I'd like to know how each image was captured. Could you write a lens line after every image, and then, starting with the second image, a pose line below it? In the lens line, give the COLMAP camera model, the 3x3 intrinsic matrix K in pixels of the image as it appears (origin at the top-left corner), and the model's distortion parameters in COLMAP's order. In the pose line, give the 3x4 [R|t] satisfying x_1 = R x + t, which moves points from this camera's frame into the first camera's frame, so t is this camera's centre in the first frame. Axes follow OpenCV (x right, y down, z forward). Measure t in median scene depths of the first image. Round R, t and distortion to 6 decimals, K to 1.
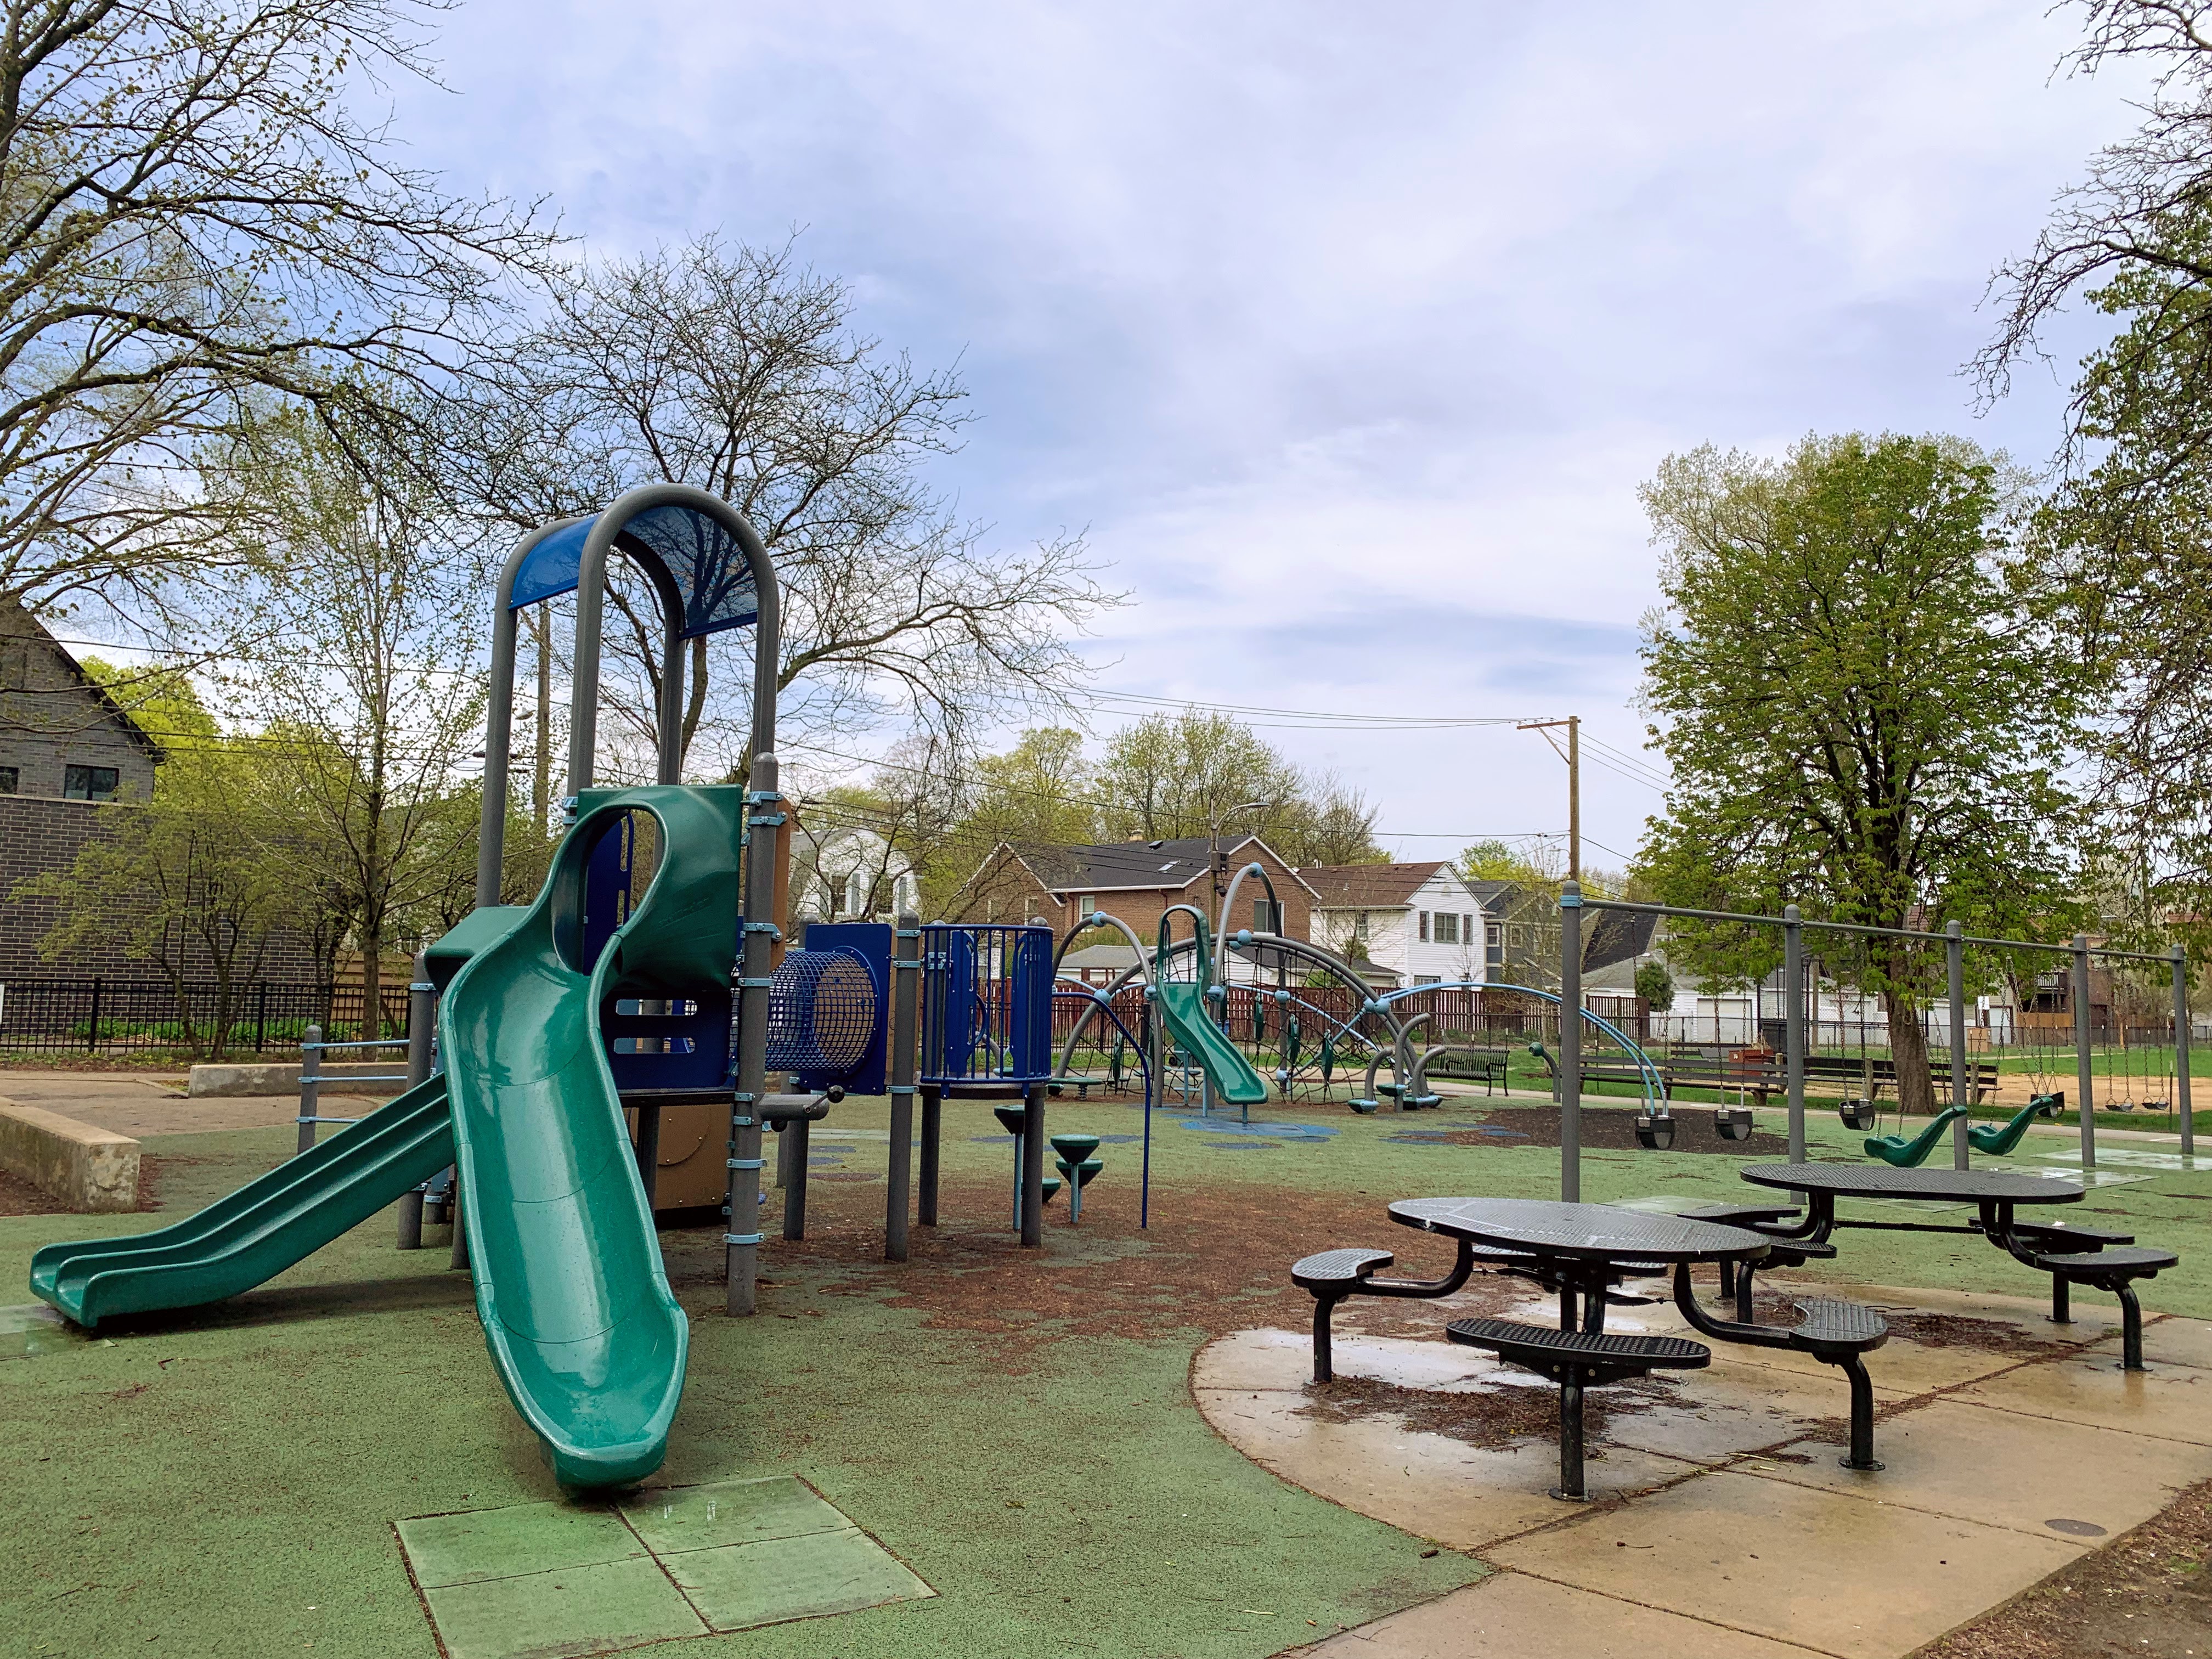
lens RADIAL K [[1703.8, 0, 1086.0], [0, 1703.8, 791.0], [0, 0, 1]] dist [0.032642, -0.026934]
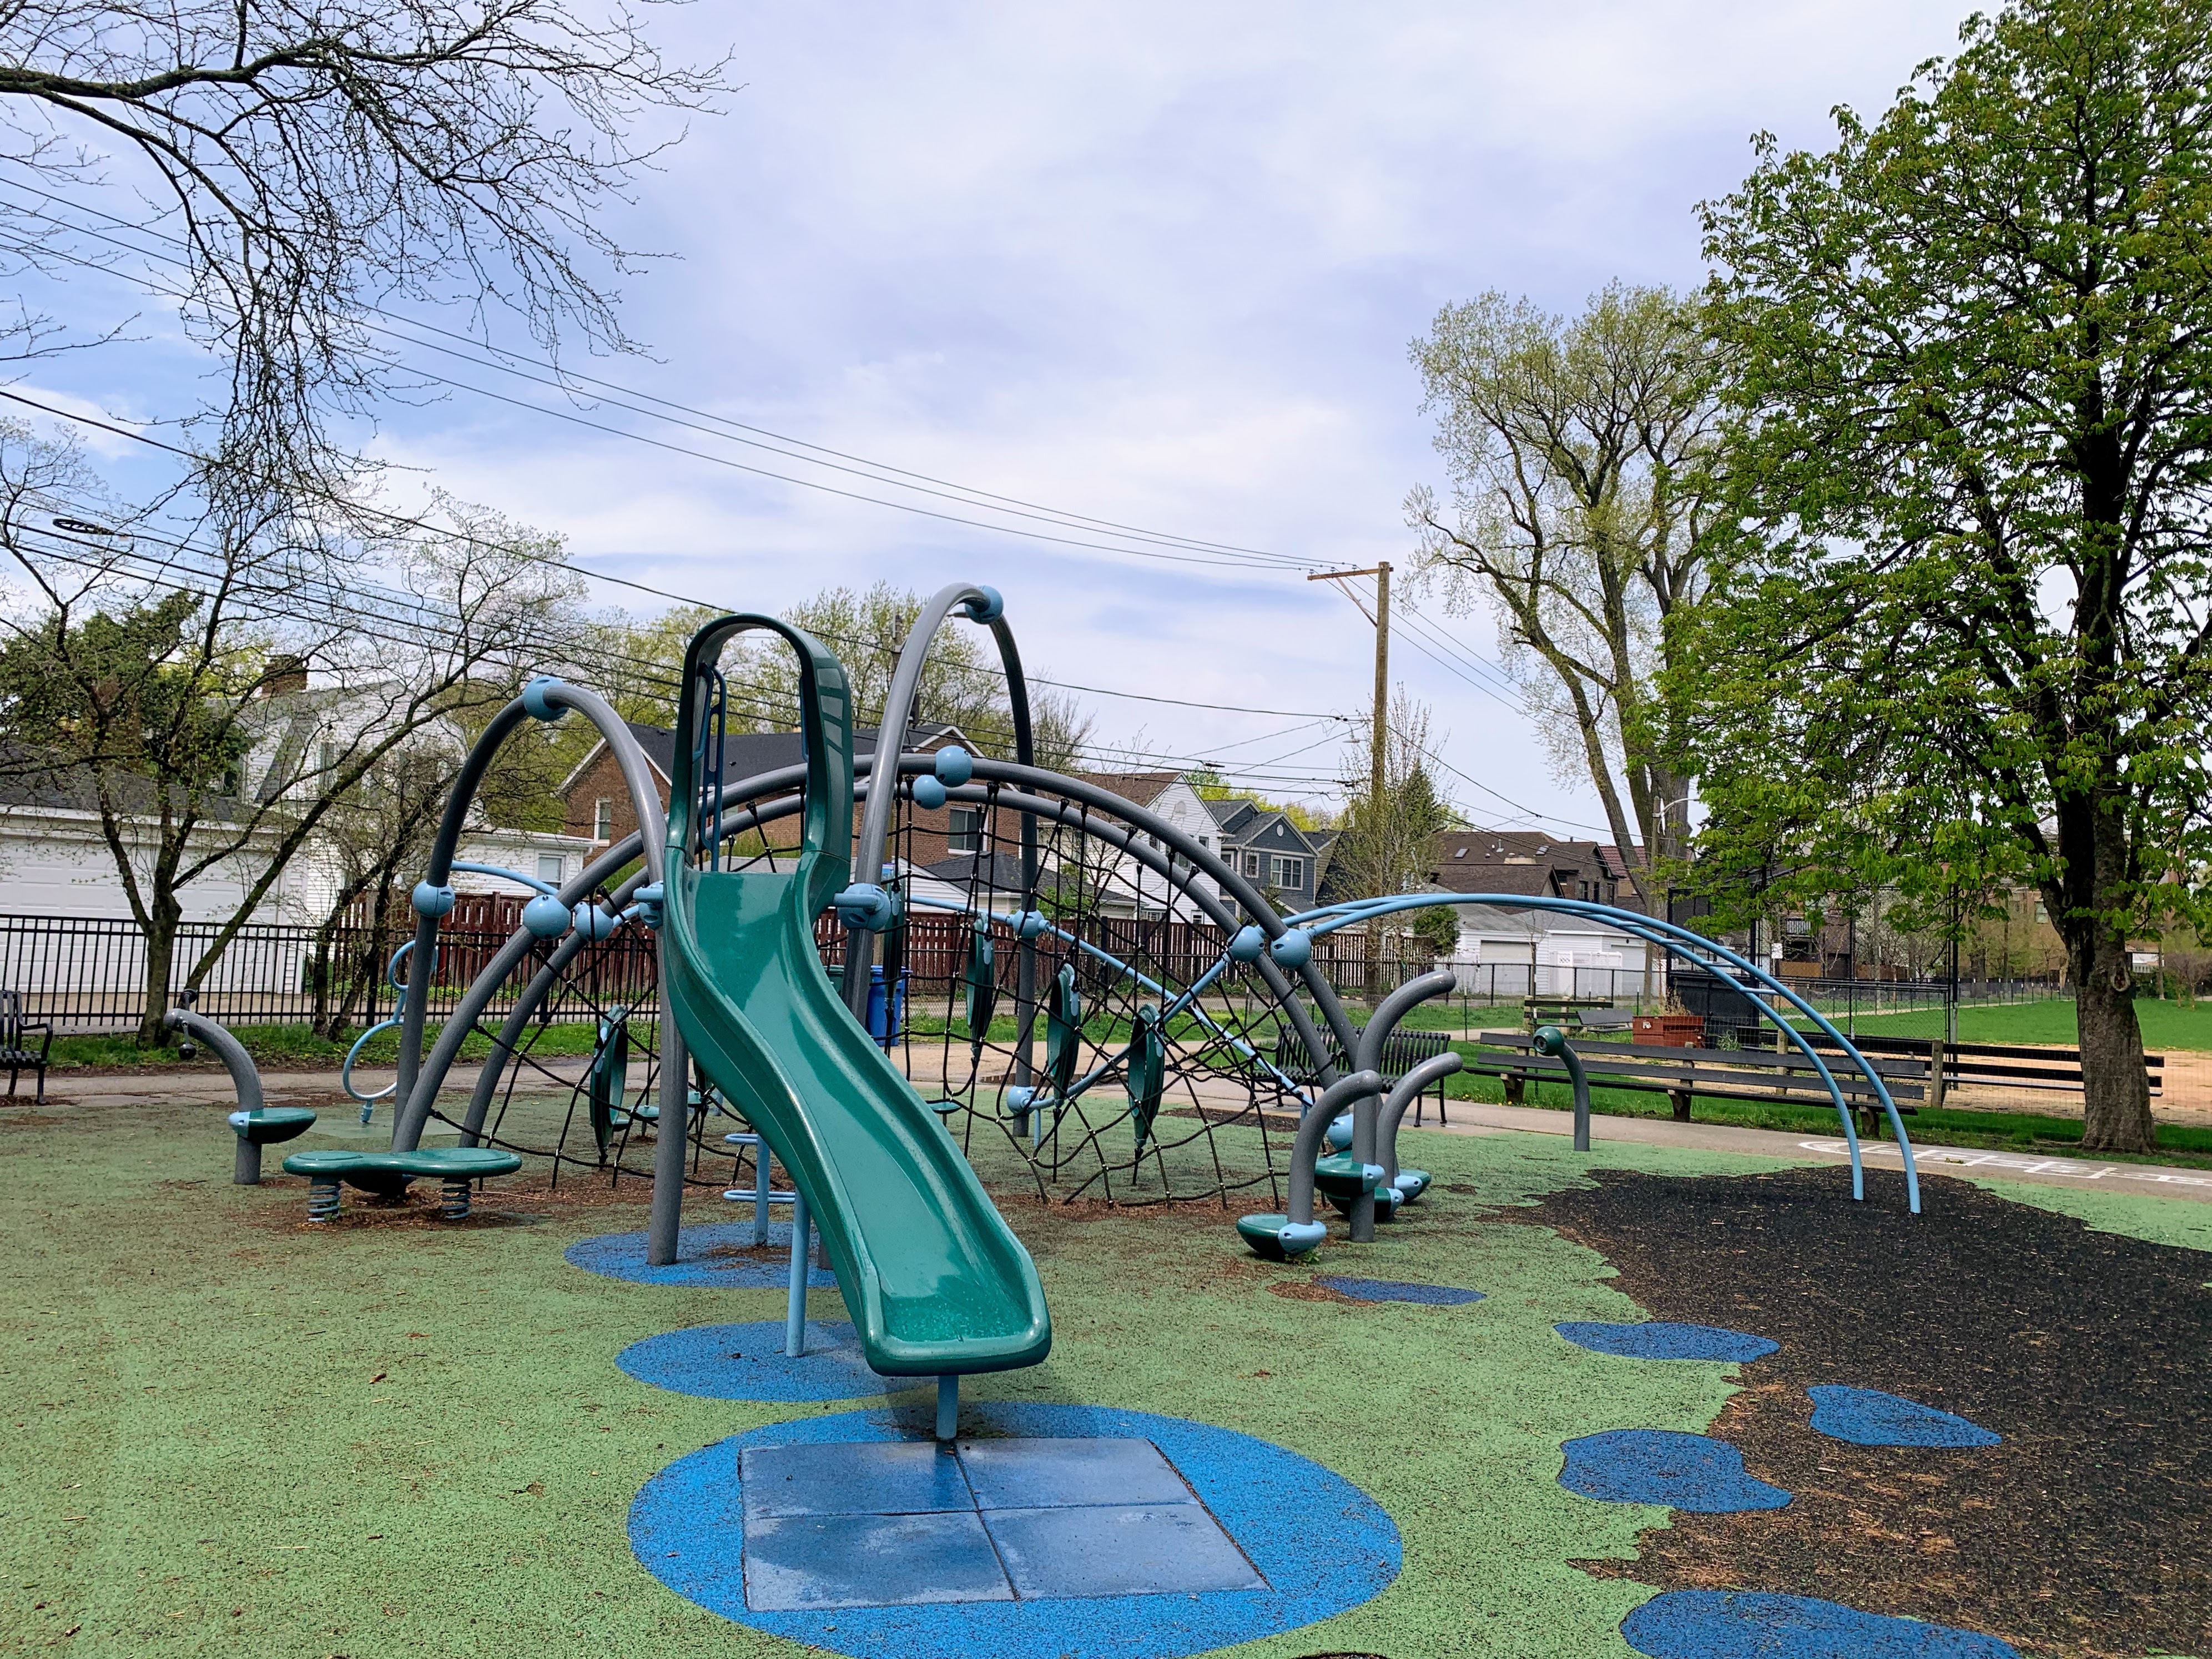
lens RADIAL K [[1703.8, 0, 1090.6], [0, 1703.8, 864.4], [0, 0, 1]] dist [0.032642, -0.026934]
pose [[0.982524, 0.022596, 0.184759, 0.024281], [-0.037303, 0.996370, 0.076517, 0.034816], [-0.182359, -0.082072, 0.979801, 0.278260]]
